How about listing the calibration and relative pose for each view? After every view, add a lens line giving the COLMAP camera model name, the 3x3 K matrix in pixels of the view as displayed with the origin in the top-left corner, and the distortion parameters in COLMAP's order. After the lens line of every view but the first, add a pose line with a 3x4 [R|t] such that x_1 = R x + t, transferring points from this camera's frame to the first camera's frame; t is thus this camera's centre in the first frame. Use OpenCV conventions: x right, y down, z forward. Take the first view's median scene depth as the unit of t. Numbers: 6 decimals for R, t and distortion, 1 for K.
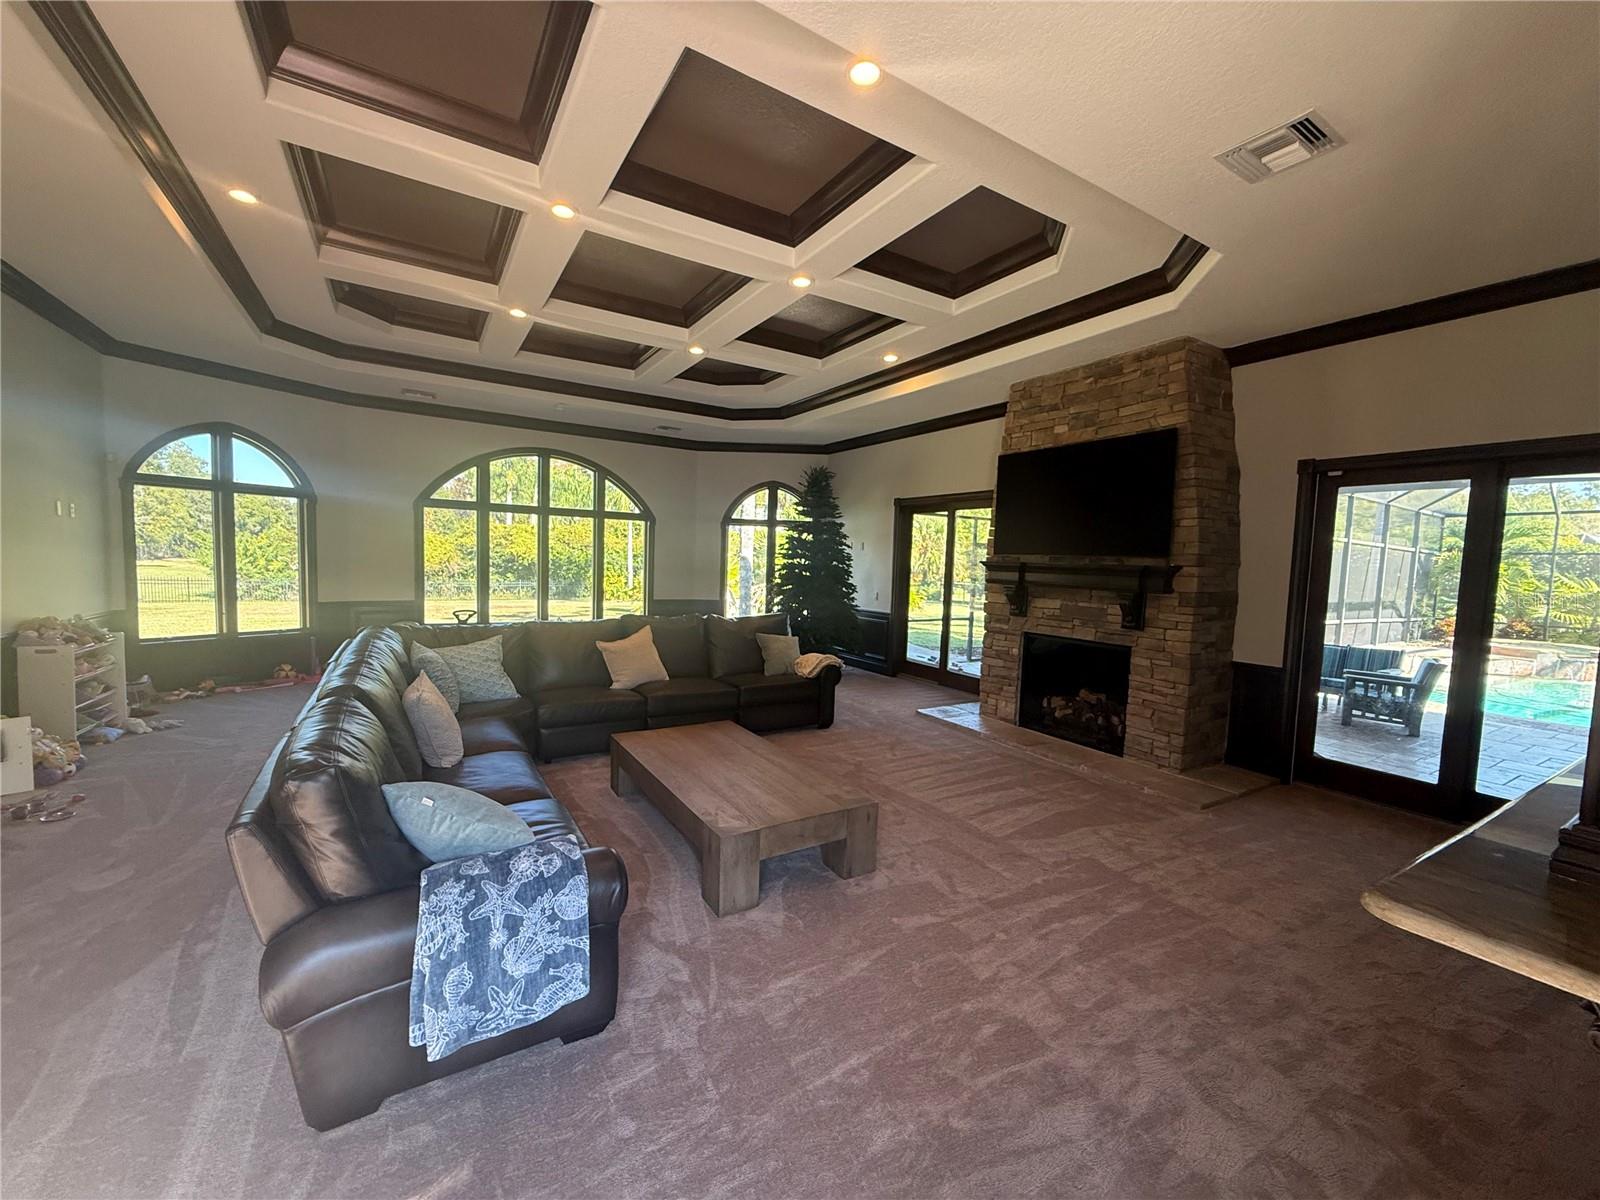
lens RADIAL K [[636.4, 0, 799.1], [0, 636.4, 601.3], [0, 0, 1]] dist [-0.001804, -0.000009]
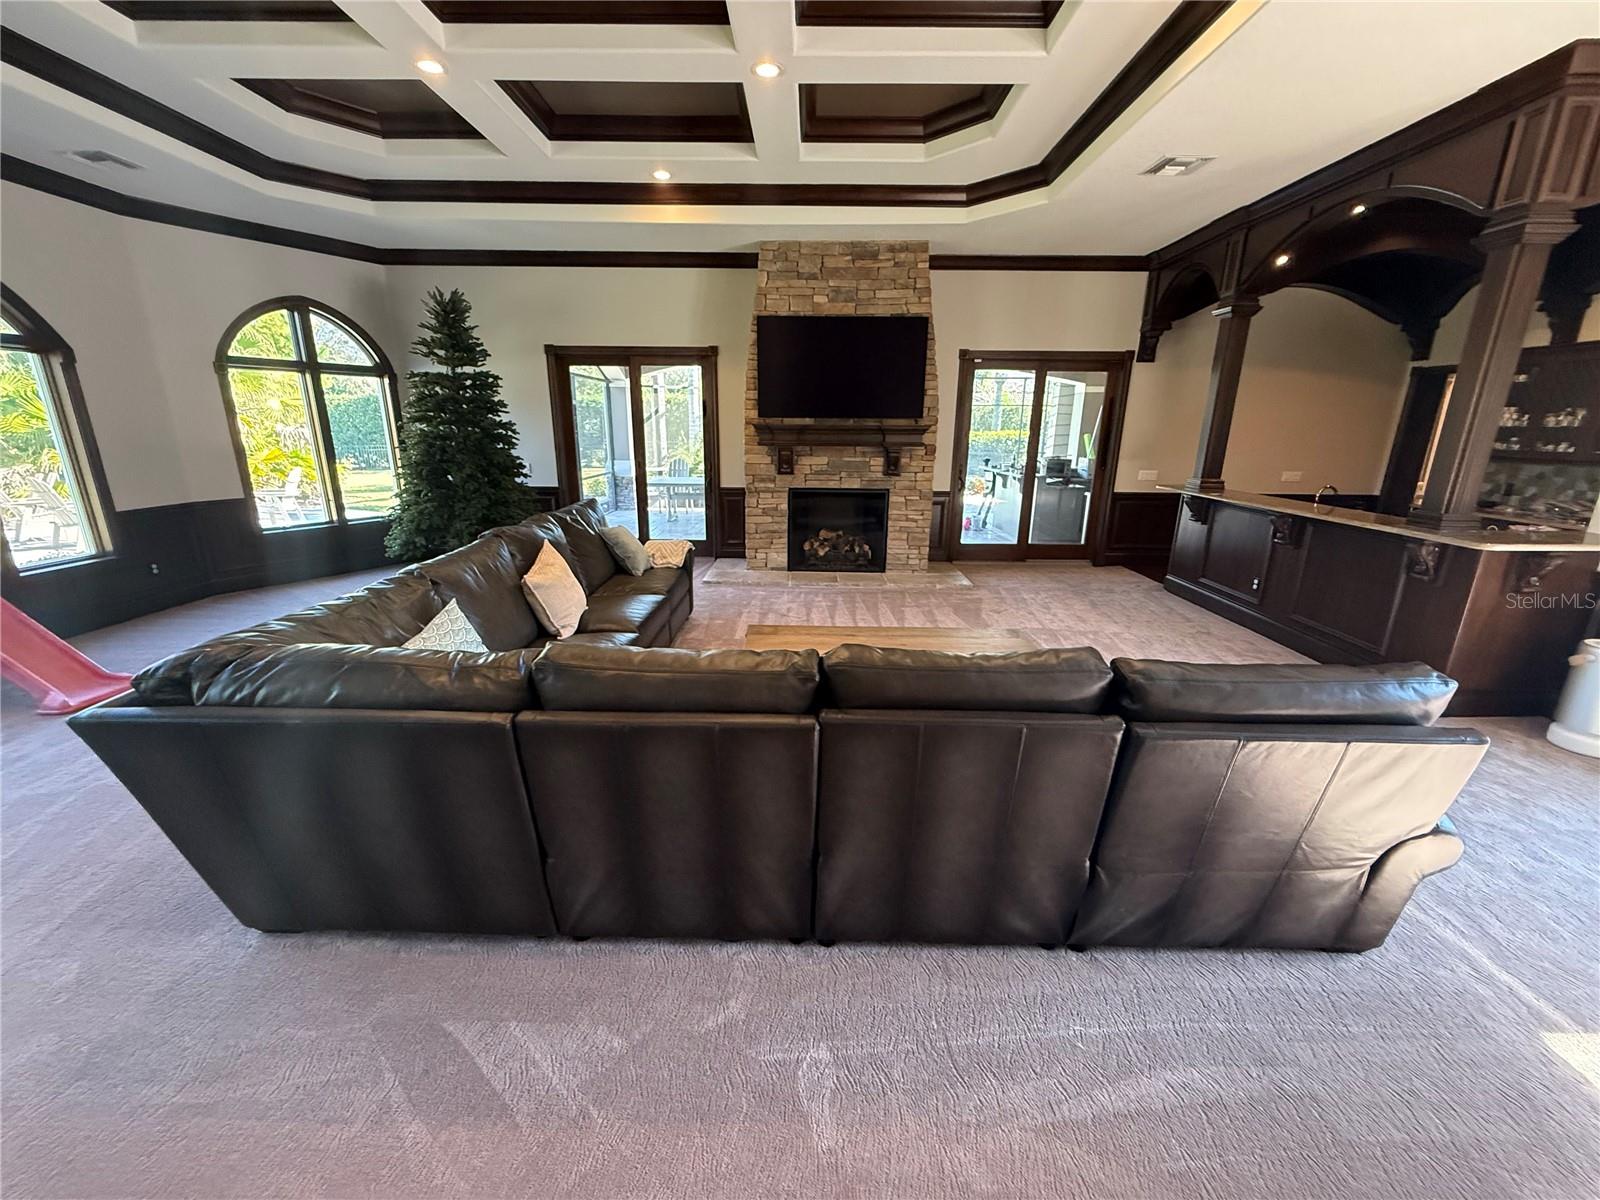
lens RADIAL K [[636.4, 0, 801.1], [0, 636.4, 604.1], [0, 0, 1]] dist [-0.001804, -0.000009]
pose [[0.529710, -0.259063, 0.807647, -0.655264], [0.065890, 0.961904, 0.265328, -0.057207], [-0.845616, -0.087331, 0.526600, 0.407024]]
